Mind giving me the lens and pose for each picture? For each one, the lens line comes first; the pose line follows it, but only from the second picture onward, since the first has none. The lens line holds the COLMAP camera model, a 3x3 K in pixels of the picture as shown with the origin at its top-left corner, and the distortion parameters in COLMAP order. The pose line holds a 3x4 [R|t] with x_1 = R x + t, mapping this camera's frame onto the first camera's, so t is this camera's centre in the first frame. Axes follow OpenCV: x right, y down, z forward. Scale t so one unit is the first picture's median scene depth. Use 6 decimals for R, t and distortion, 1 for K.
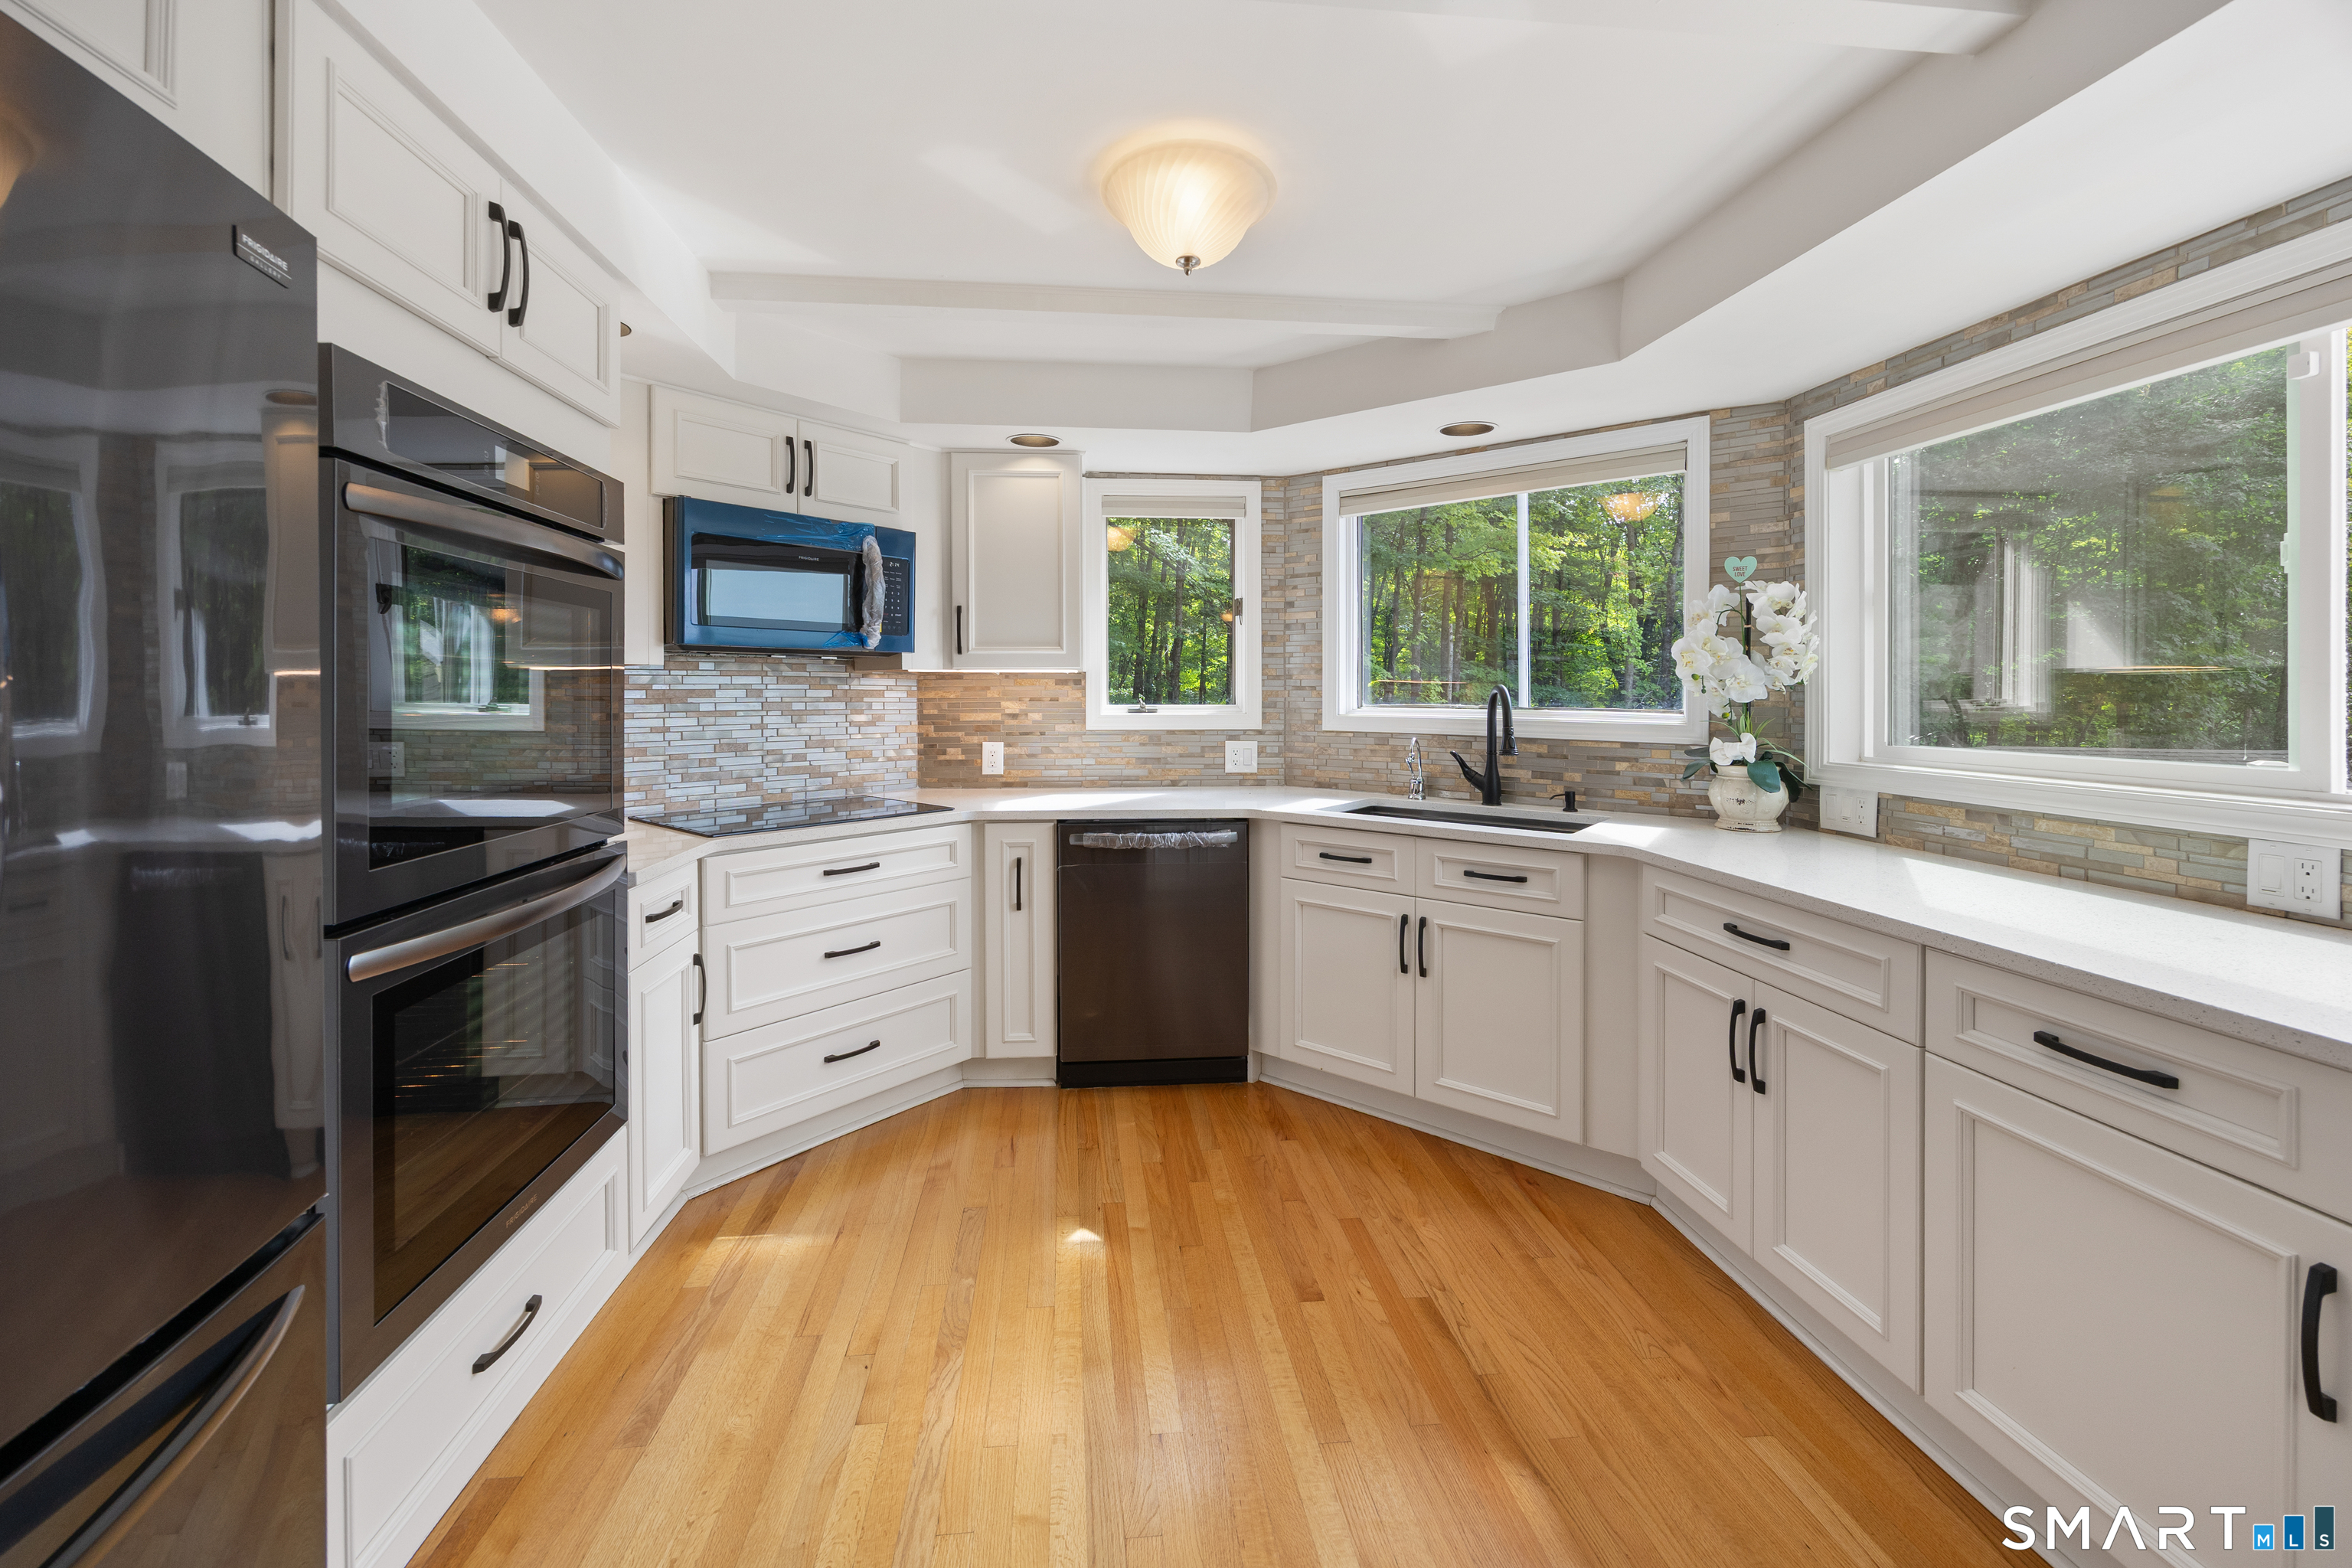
lens RADIAL K [[950.2, 0, 1148.0], [0, 950.2, 696.1], [0, 0, 1]] dist [0.002956, -0.000019]
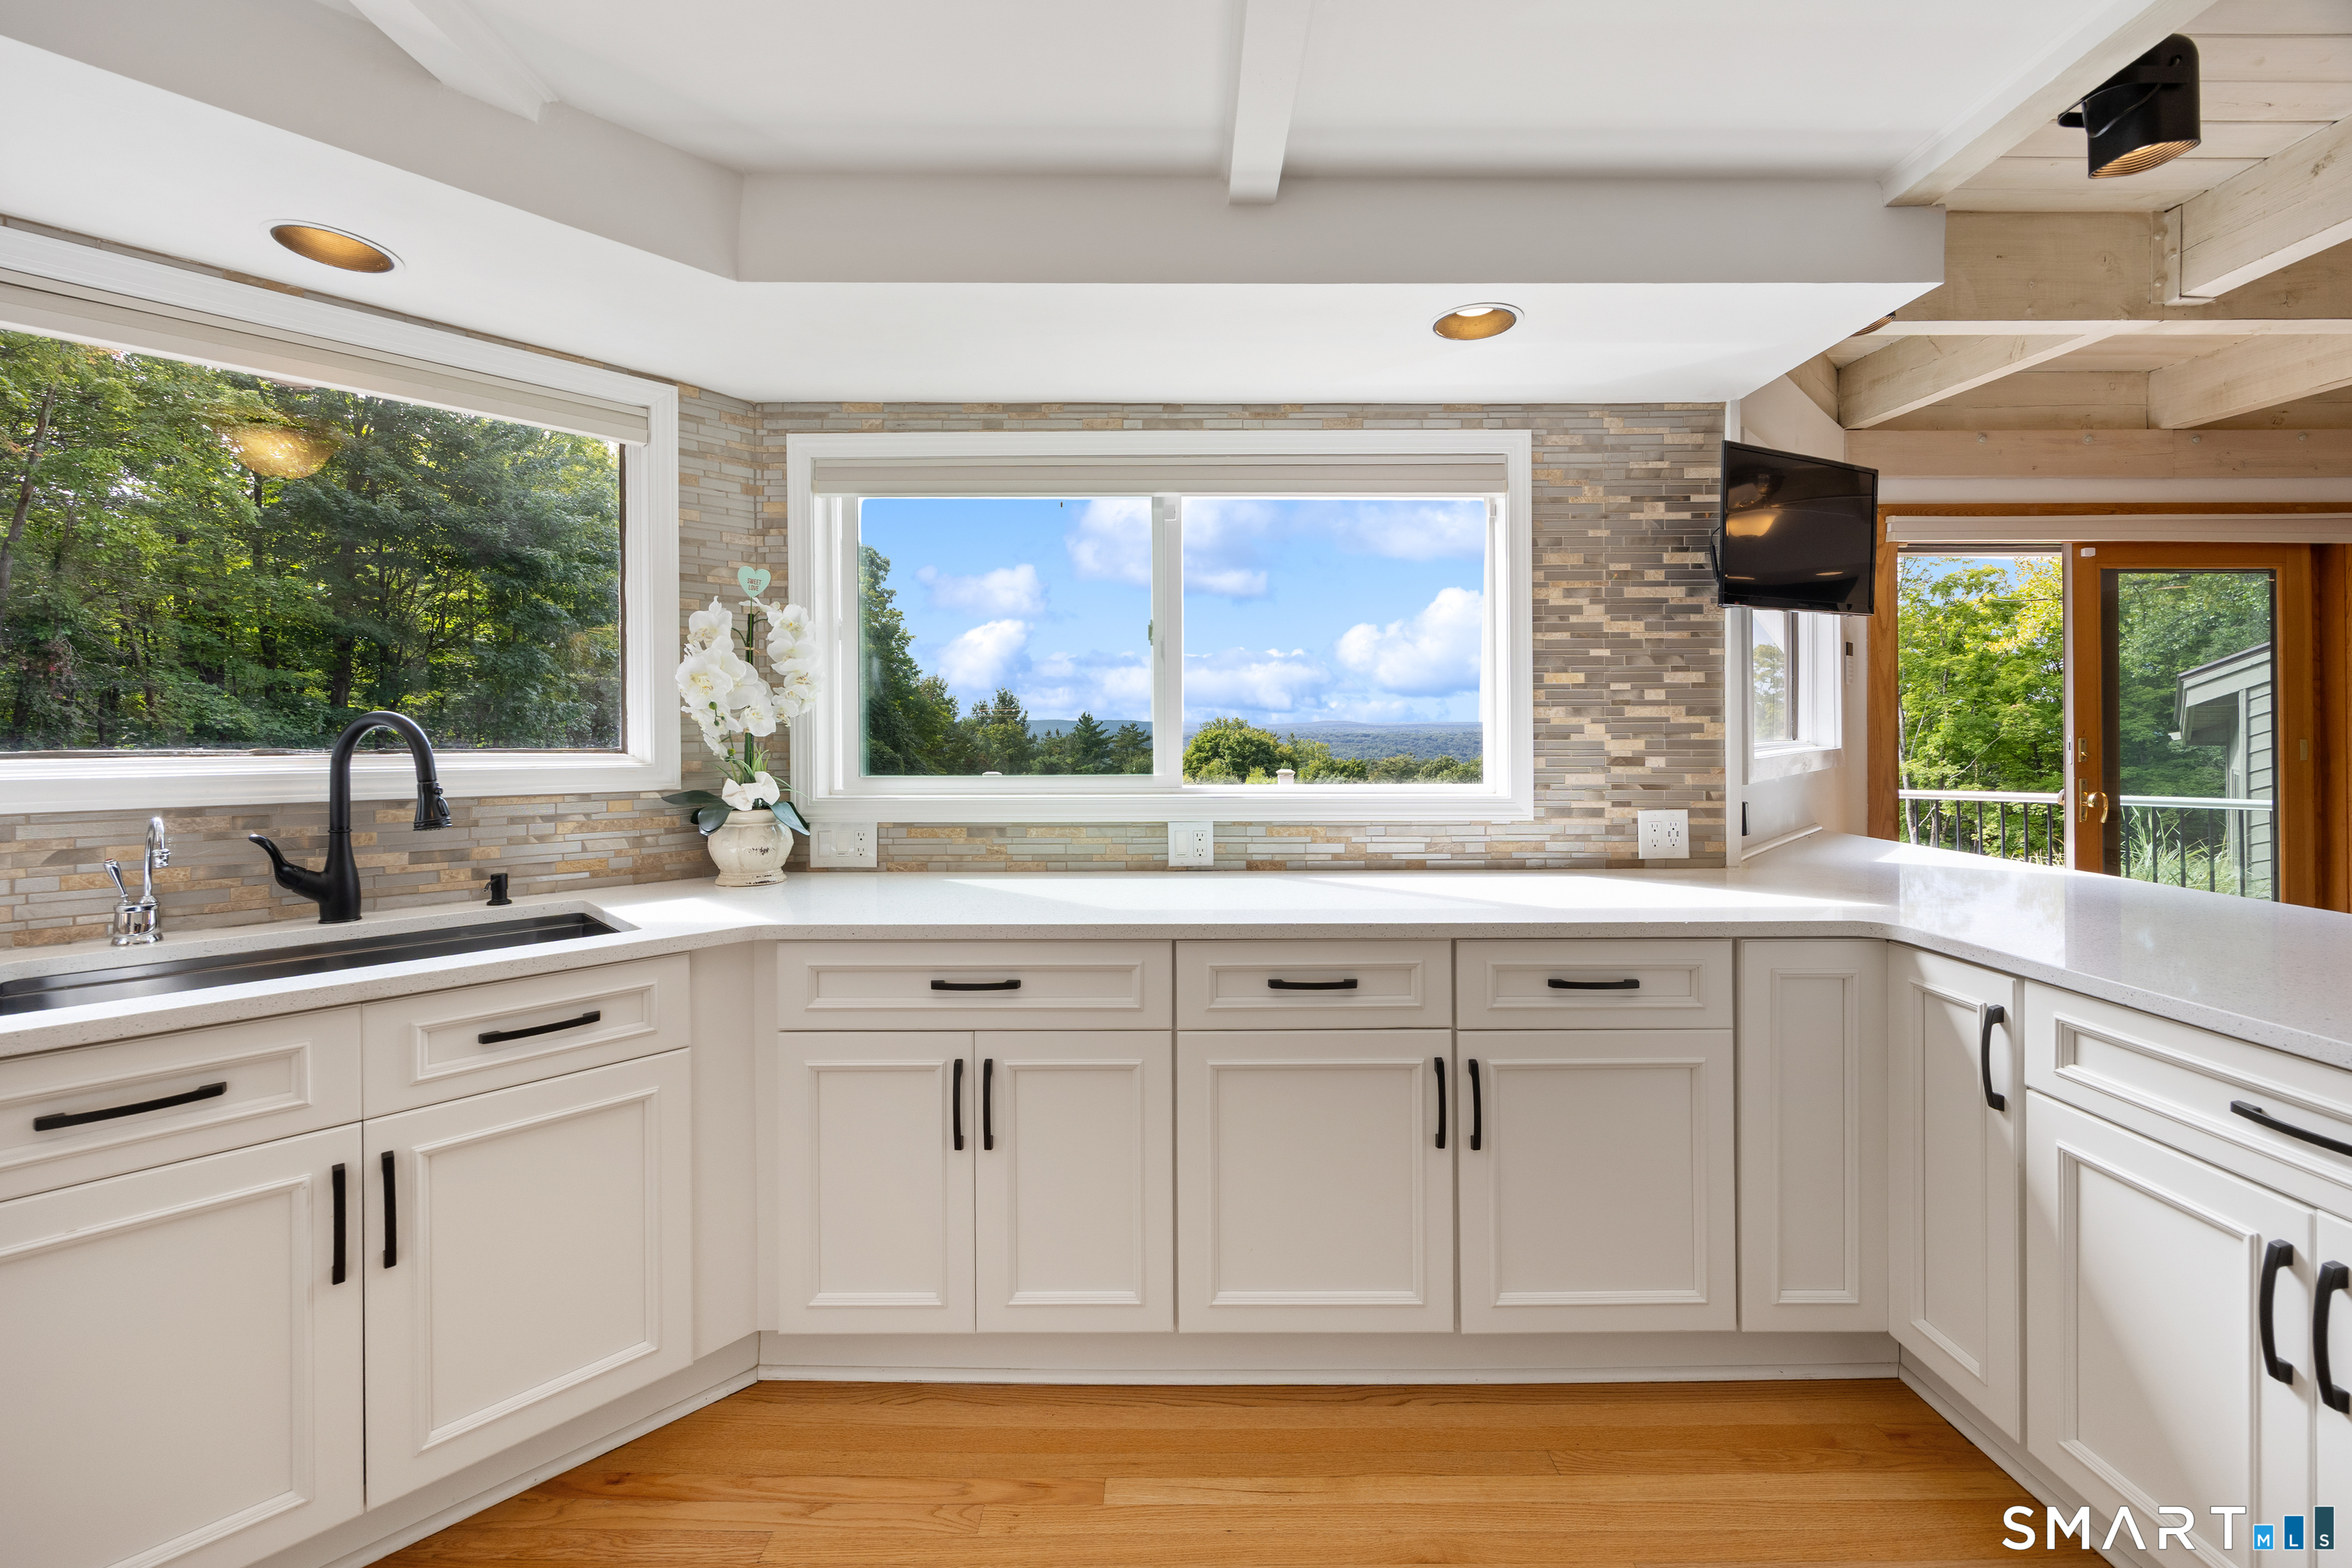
lens RADIAL K [[950.2, 0, 1175.3], [0, 950.2, 731.9], [0, 0, 1]] dist [0.002956, -0.000019]
pose [[0.085737, -0.002354, 0.996315, -0.207998], [0.007649, 0.999969, 0.001705, 0.003948], [-0.996288, 0.007475, 0.085752, 0.556995]]
